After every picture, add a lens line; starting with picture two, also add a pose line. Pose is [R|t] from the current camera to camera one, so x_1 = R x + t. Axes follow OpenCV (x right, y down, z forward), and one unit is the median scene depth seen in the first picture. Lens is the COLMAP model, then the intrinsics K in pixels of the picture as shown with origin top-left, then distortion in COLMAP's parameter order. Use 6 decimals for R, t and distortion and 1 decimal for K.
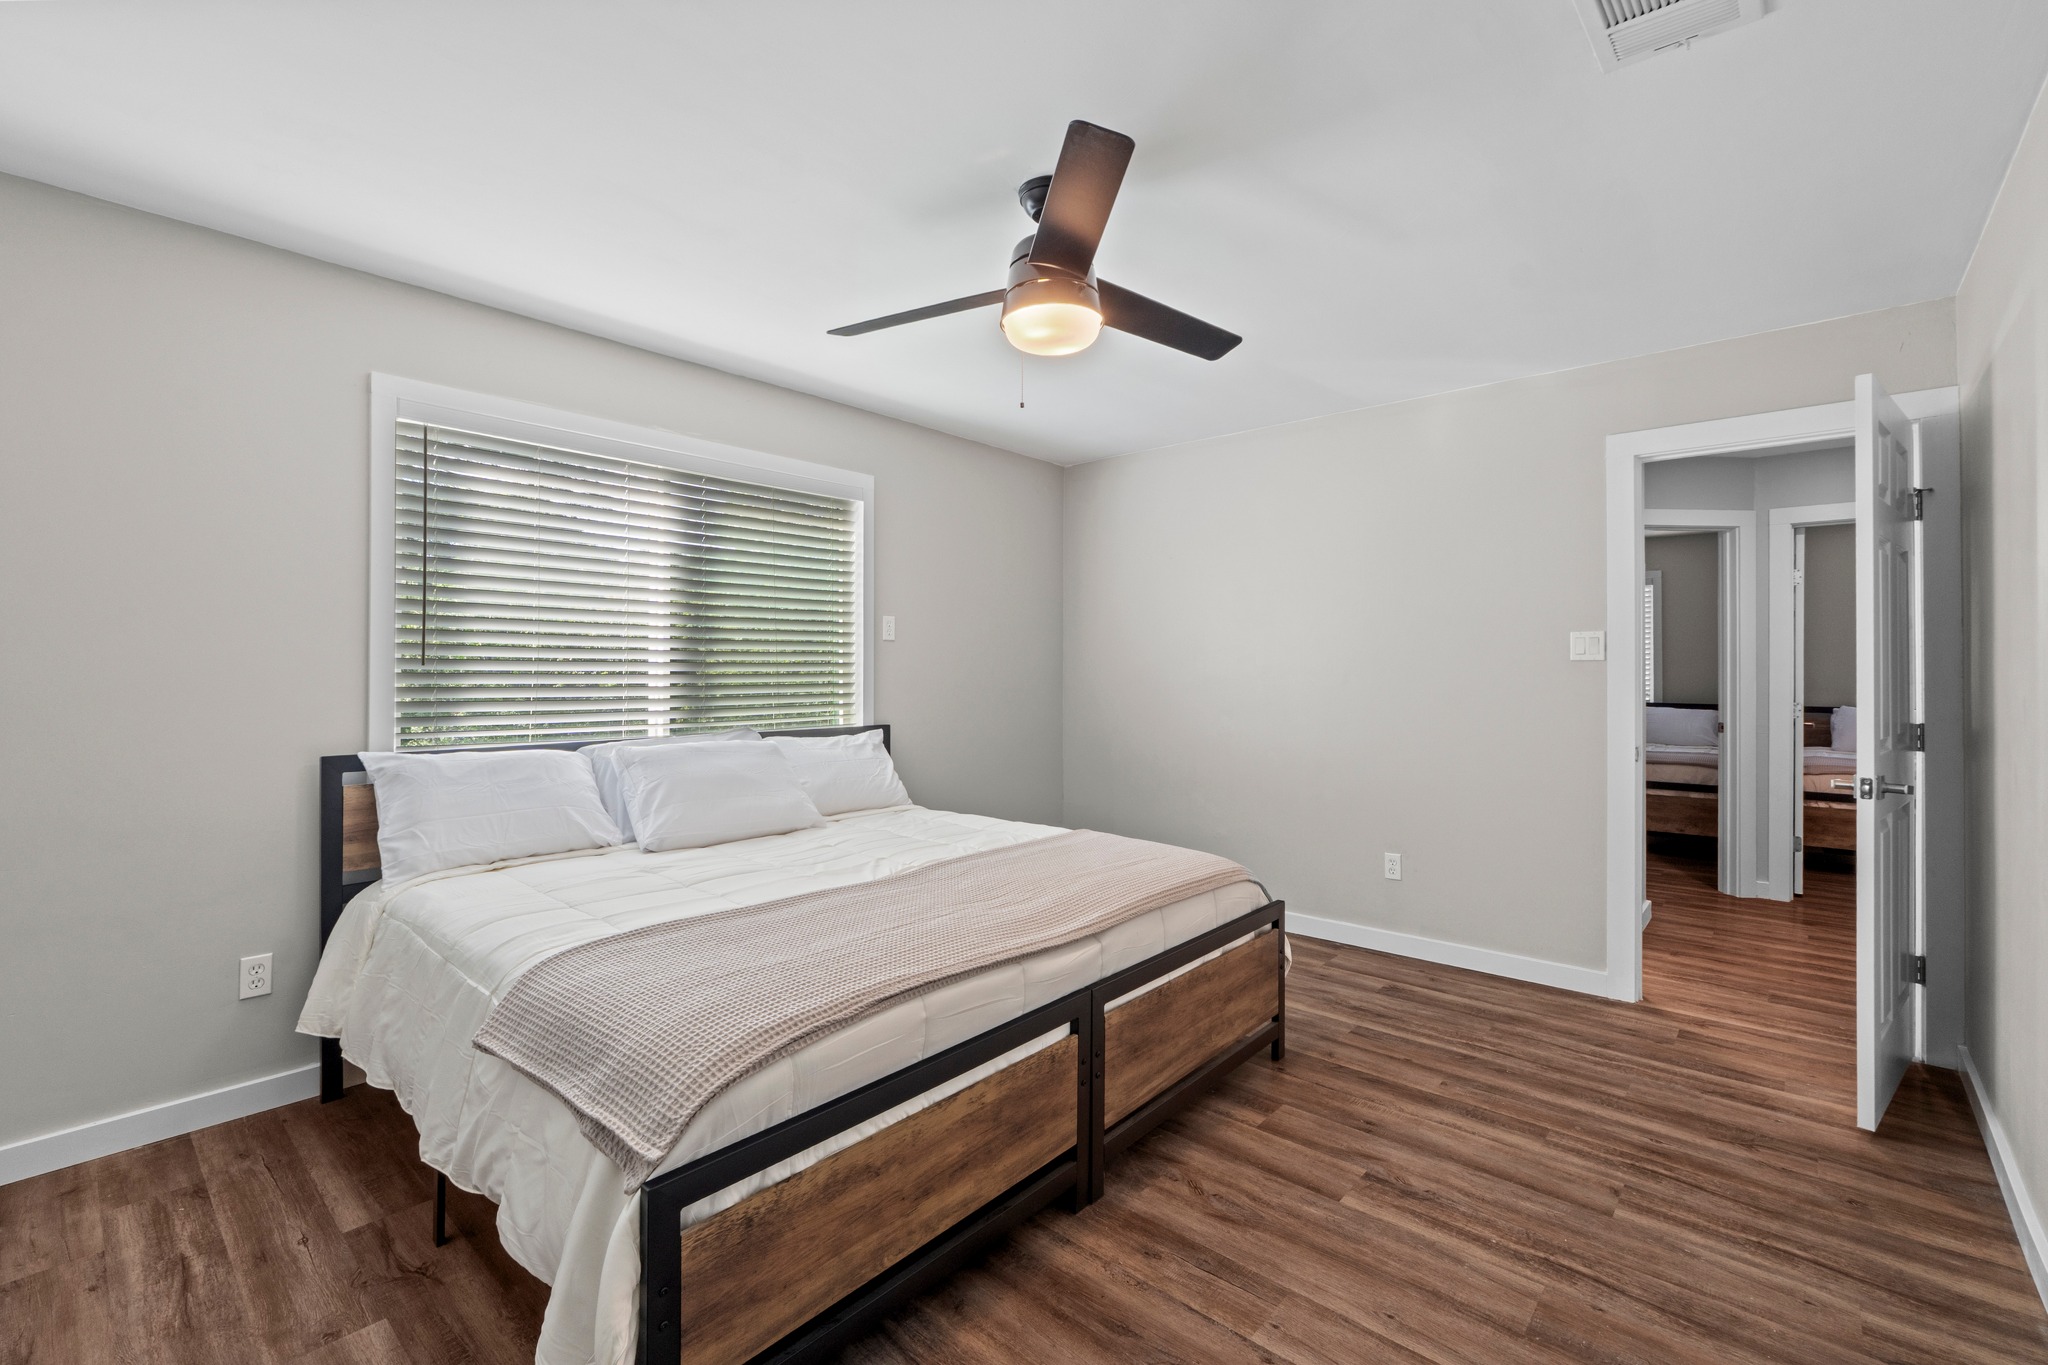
lens RADIAL K [[825.2, 0, 1070.5], [0, 825.2, 661.7], [0, 0, 1]] dist [-0.003128, -0.000380]
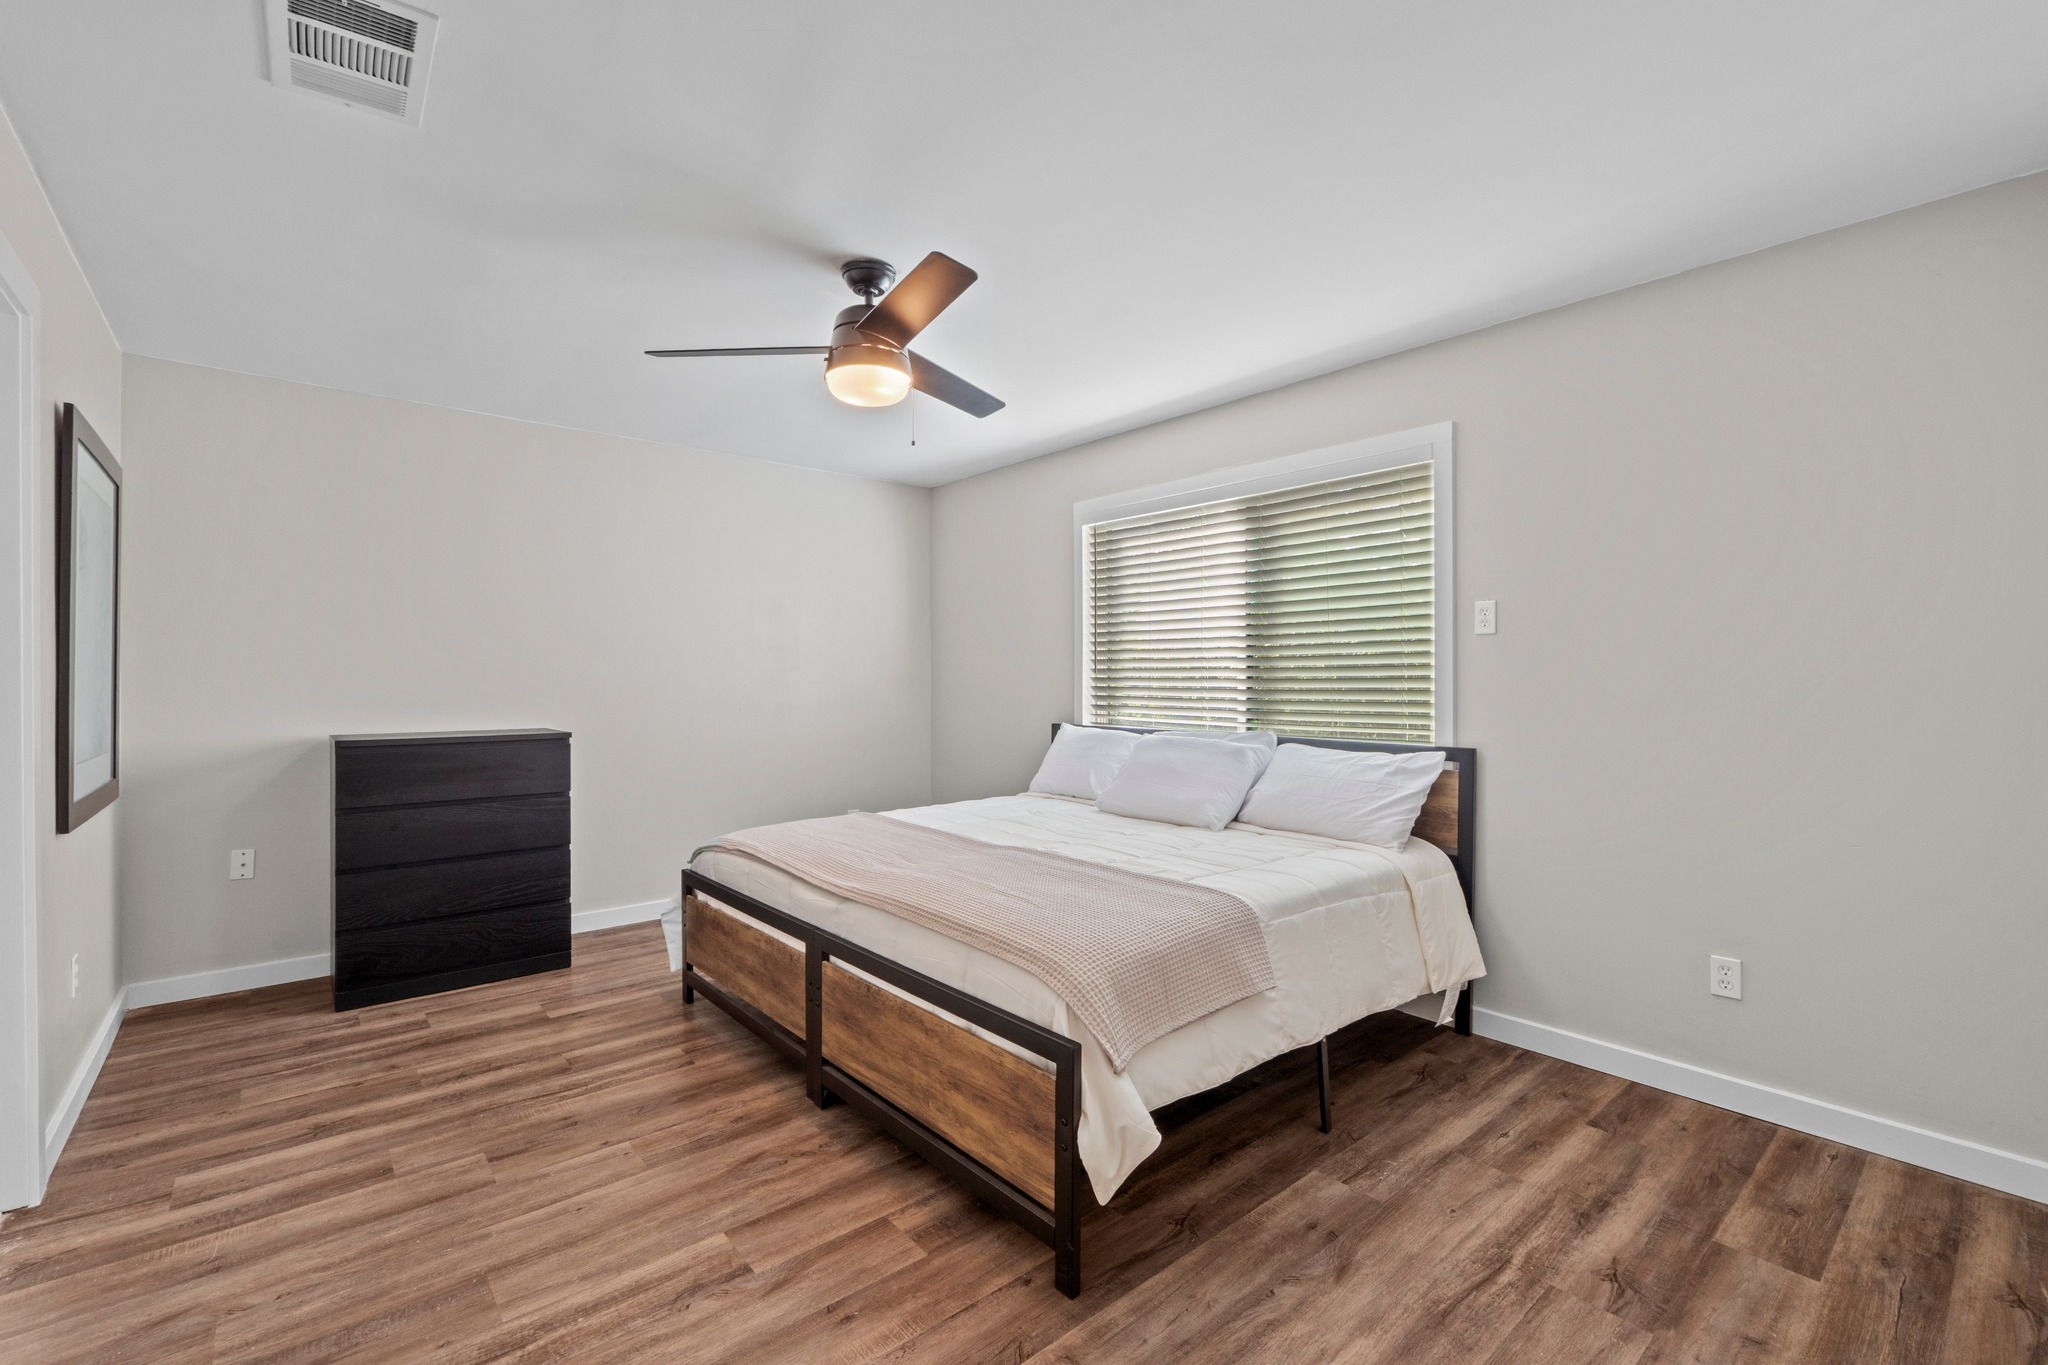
lens RADIAL K [[873.7, 0, 1025.8], [0, 873.7, 677.6], [0, 0, 1]] dist [-0.006351, -0.000051]
pose [[-0.135509, -0.004858, -0.990764, 1.241567], [0.007393, 0.999955, -0.005914, 0.029933], [0.990749, -0.008127, -0.135467, 1.452184]]
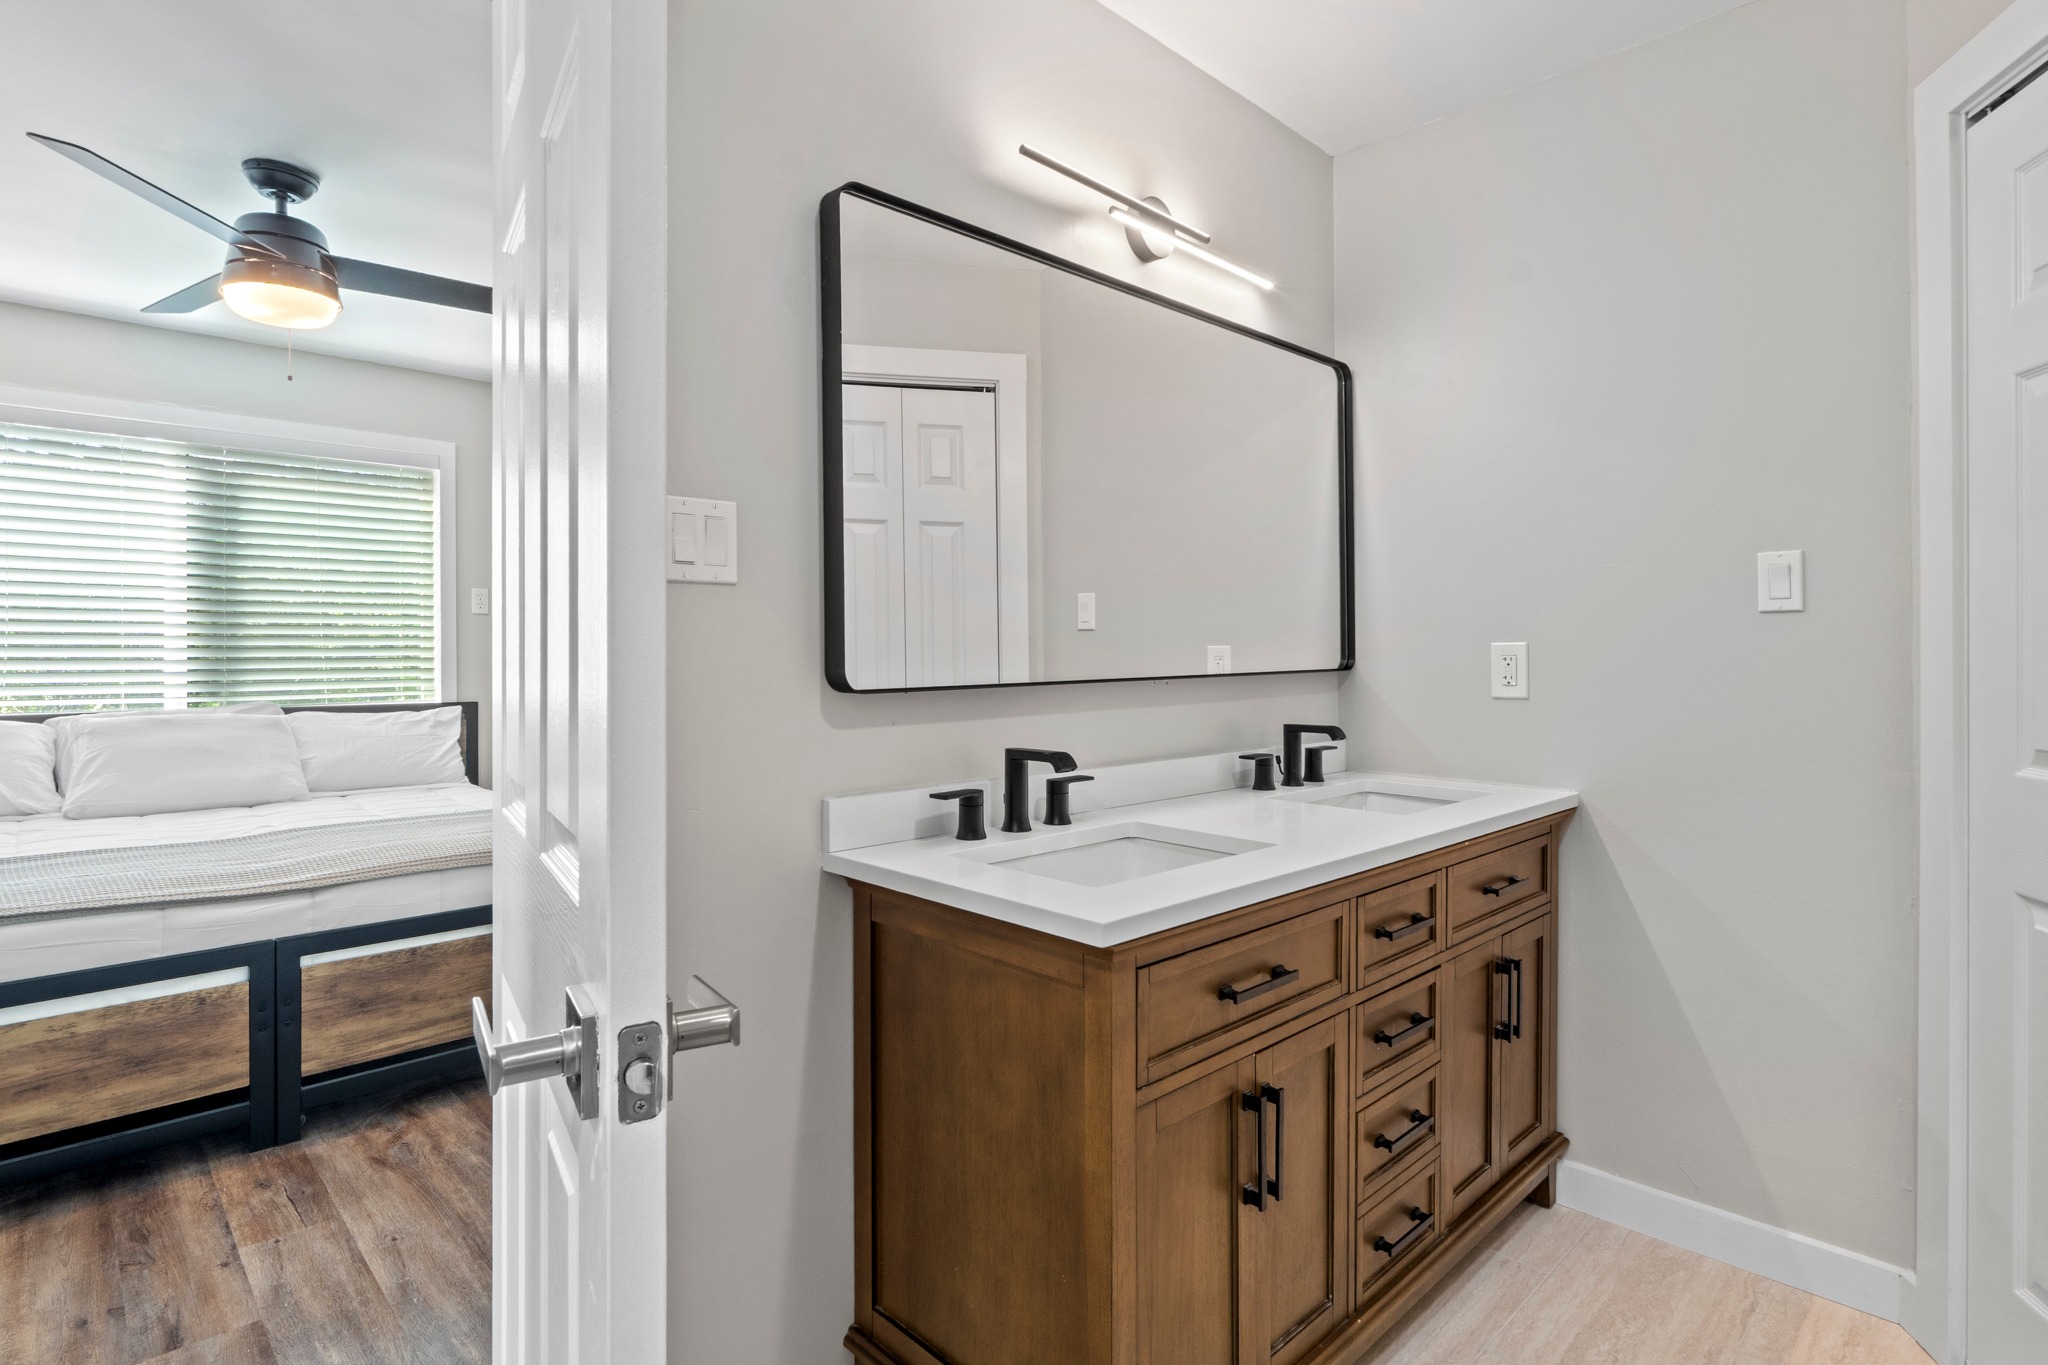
lens RADIAL K [[957.2, 0, 1034.6], [0, 957.2, 651.3], [0, 0, 1]] dist [-0.000549, -0.000596]
pose [[0.997421, -0.004022, -0.071653, 1.039123], [0.004483, 0.999970, 0.006277, 0.028376], [0.071626, -0.006582, 0.997410, -0.129973]]
